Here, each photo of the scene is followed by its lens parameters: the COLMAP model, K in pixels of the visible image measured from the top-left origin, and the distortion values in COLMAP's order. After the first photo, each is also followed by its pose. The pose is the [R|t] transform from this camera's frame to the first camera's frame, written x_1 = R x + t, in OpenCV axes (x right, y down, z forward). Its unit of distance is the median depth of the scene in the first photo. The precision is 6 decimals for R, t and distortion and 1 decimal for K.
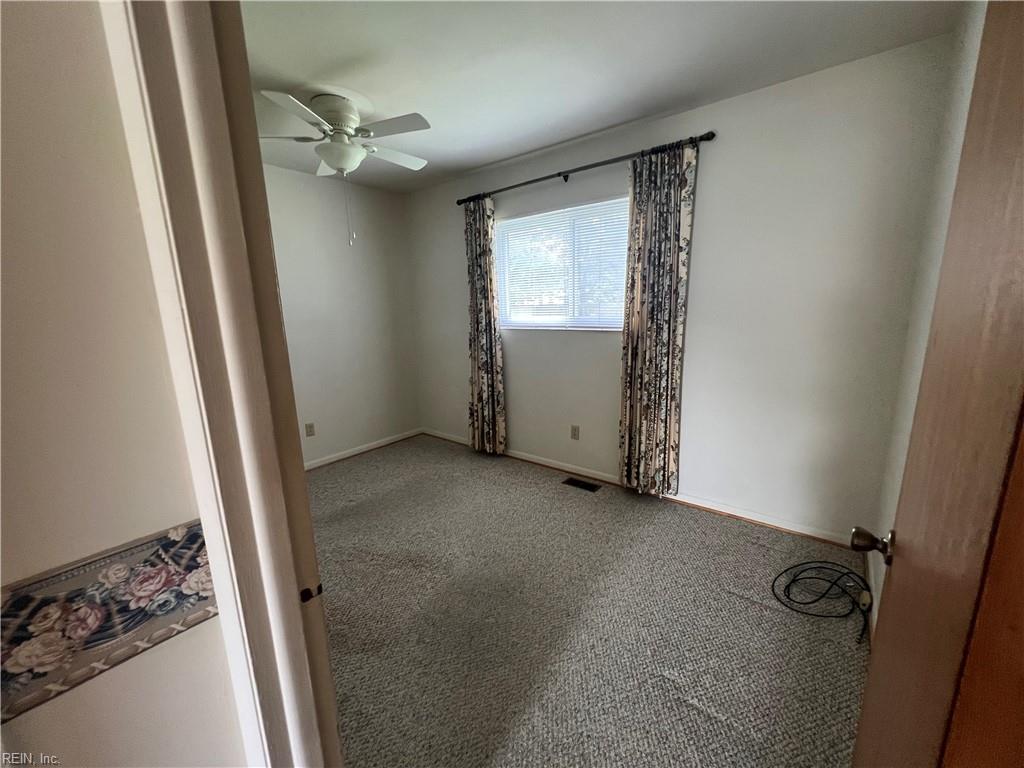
lens RADIAL K [[414.0, 0, 510.7], [0, 414.0, 385.9], [0, 0, 1]] dist [-0.001443, -0.000218]
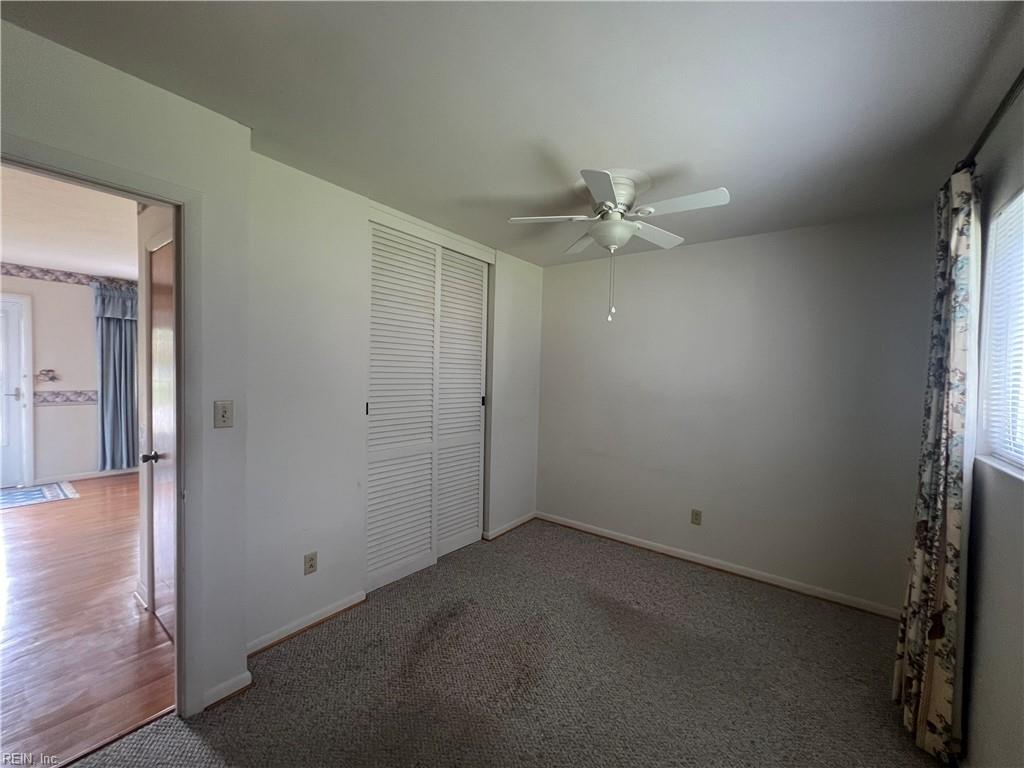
lens RADIAL K [[411.9, 0, 504.8], [0, 411.9, 384.4], [0, 0, 1]] dist [0.000157, -0.000084]
pose [[0.014373, 0.060117, -0.998088, 0.381087], [-0.222394, 0.973380, 0.055426, -0.131904], [0.974851, 0.221172, 0.027360, 0.519938]]
